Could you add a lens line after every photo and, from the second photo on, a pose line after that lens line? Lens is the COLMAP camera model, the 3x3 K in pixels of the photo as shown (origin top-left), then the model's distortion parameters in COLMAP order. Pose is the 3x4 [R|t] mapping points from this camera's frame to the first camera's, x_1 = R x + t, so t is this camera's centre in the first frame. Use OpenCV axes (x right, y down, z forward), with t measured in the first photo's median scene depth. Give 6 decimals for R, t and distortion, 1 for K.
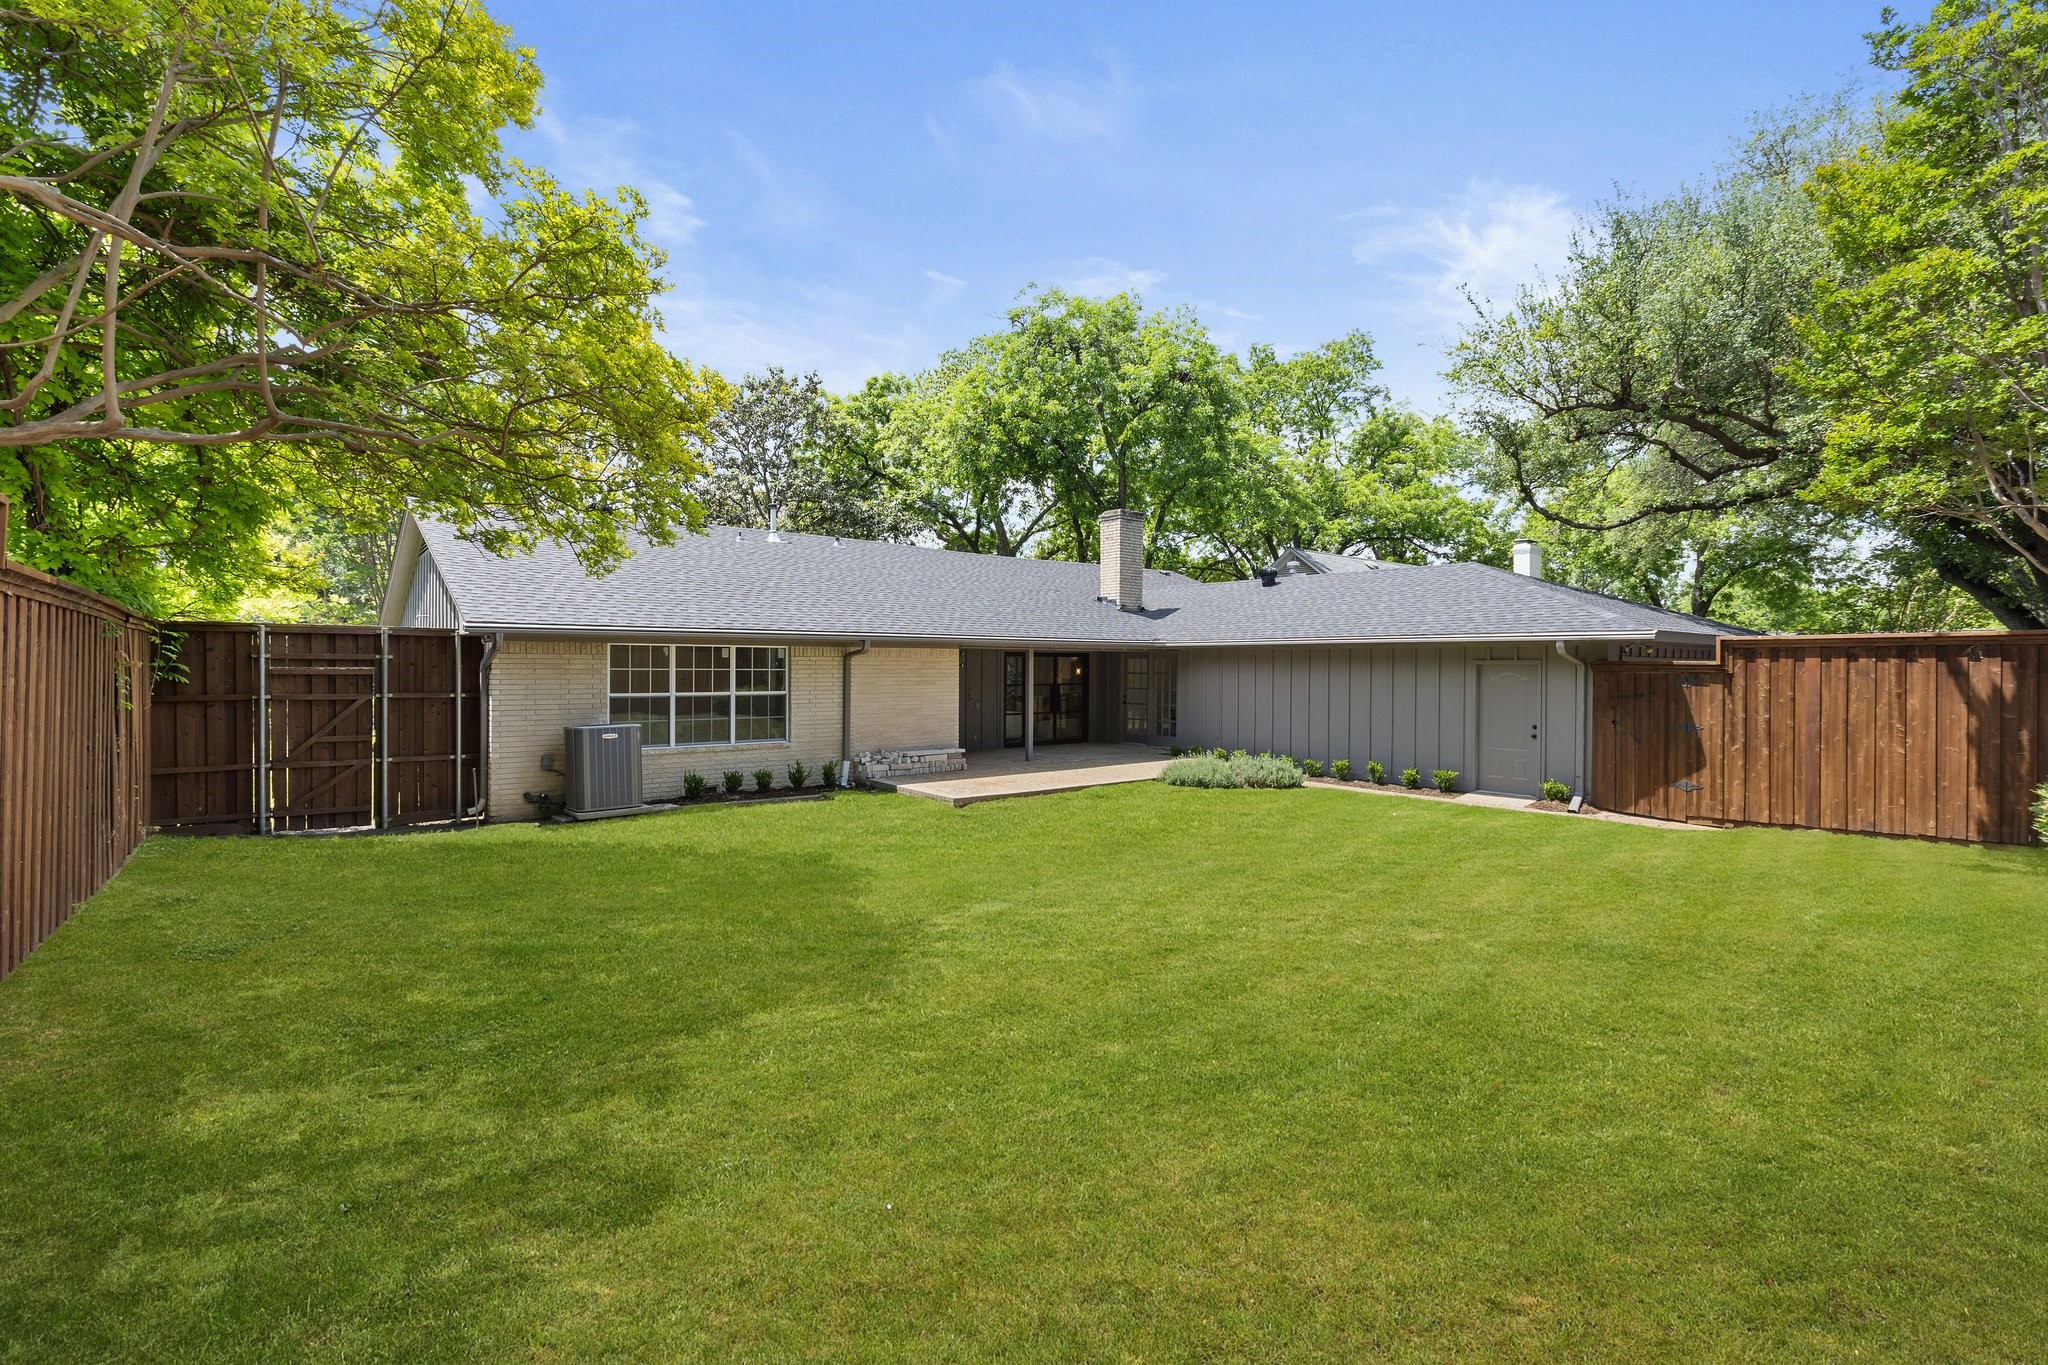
lens RADIAL K [[918.4, 0, 1027.0], [0, 918.4, 674.5], [0, 0, 1]] dist [0.003535, -0.001793]
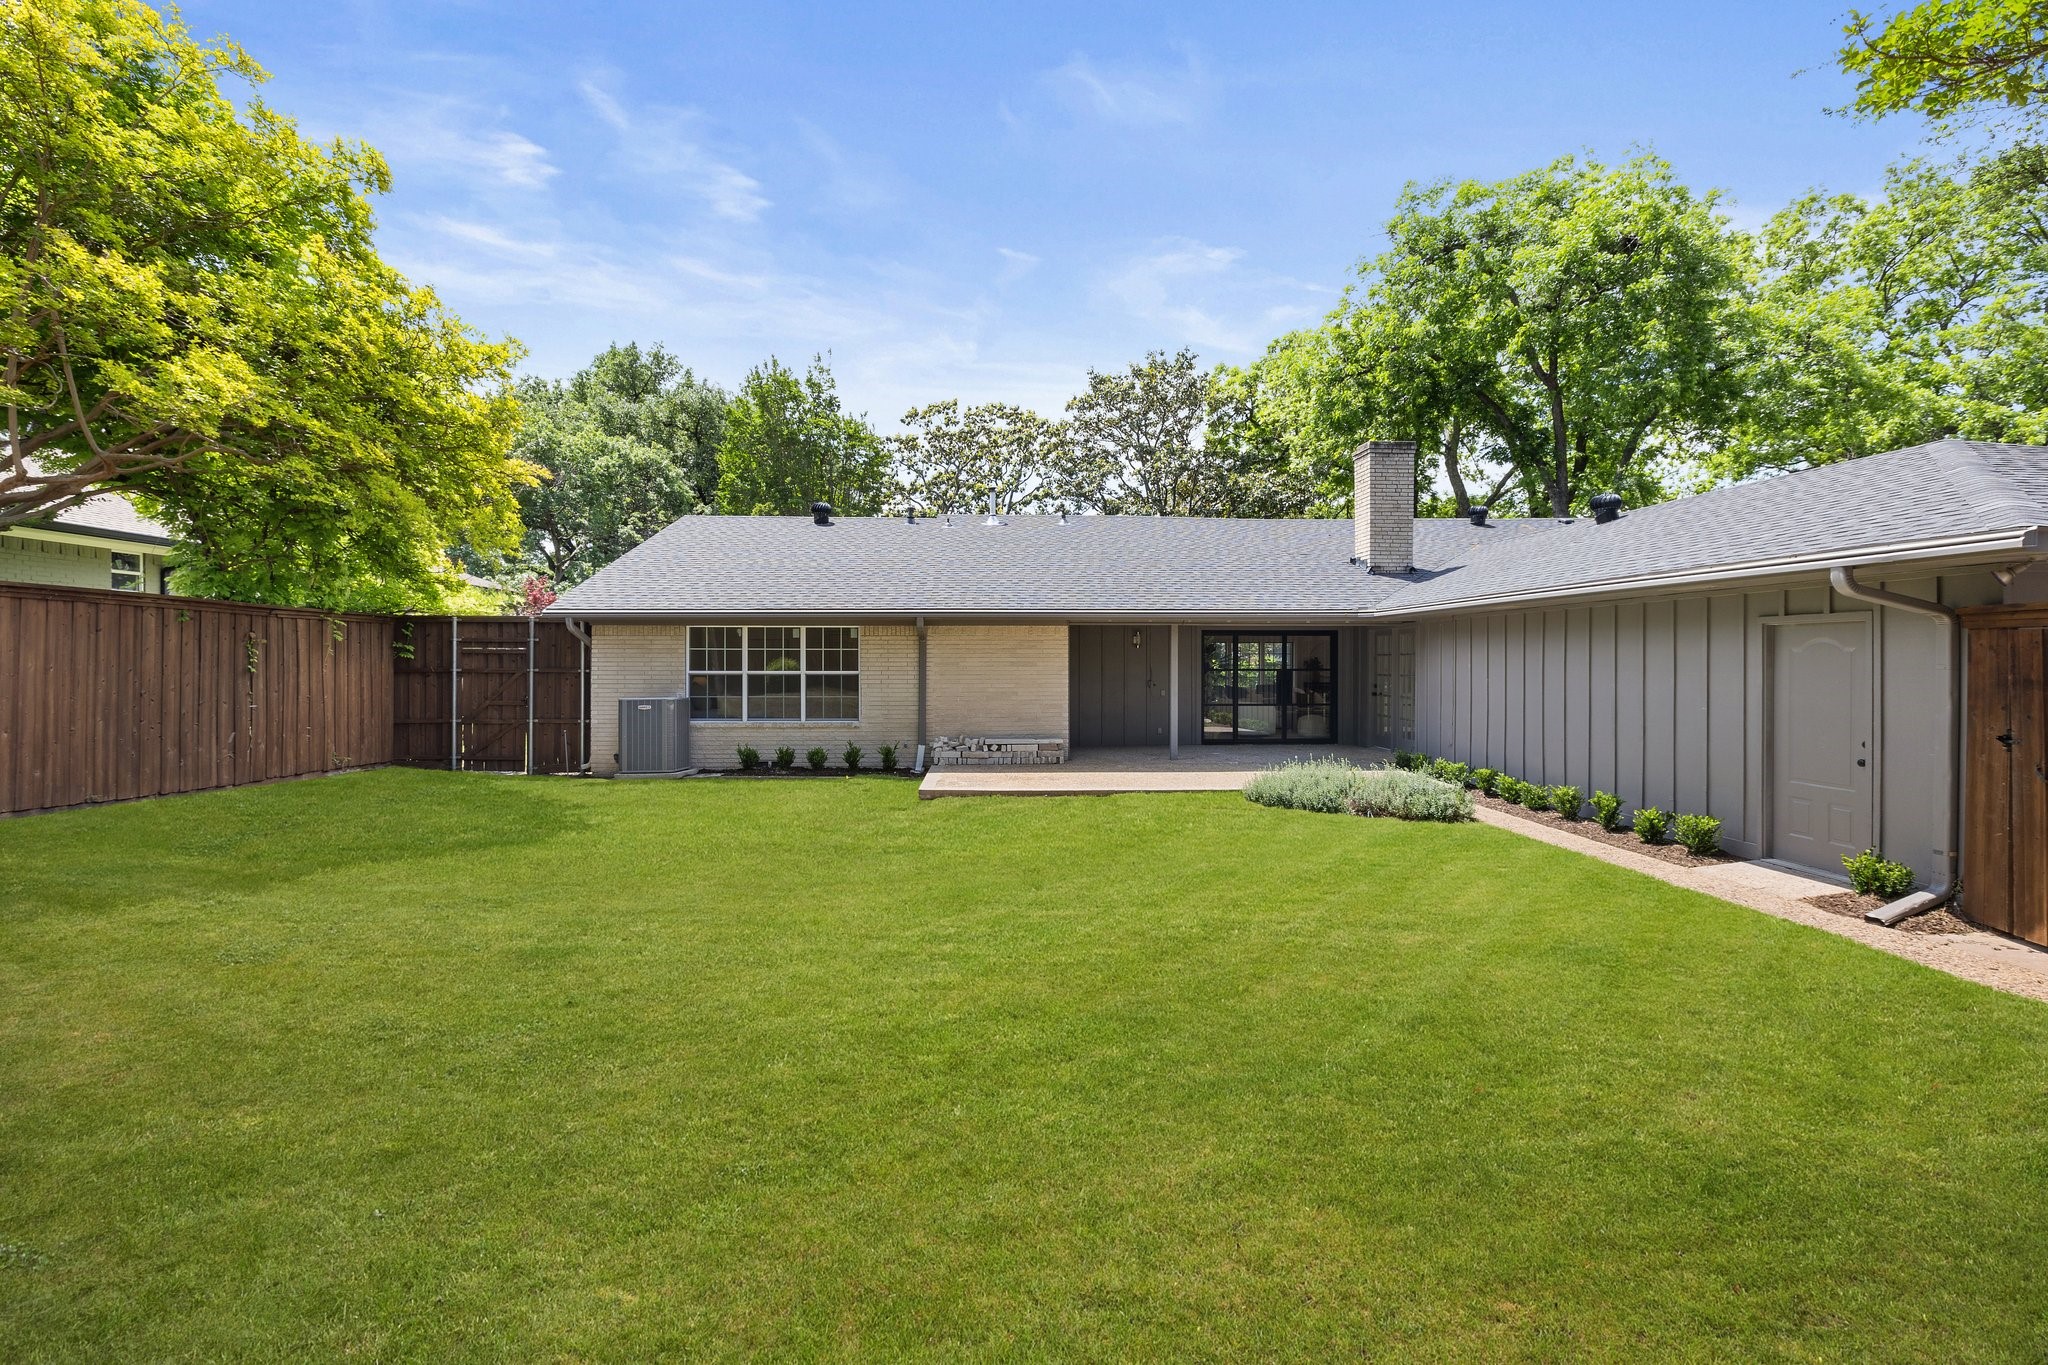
lens RADIAL K [[918.4, 0, 1025.2], [0, 918.4, 667.5], [0, 0, 1]] dist [0.003535, -0.001793]
pose [[0.798921, 0.000259, -0.601436, 0.483511], [-0.002748, 0.999991, -0.003219, 0.017379], [0.601430, 0.004225, 0.798915, 0.315484]]
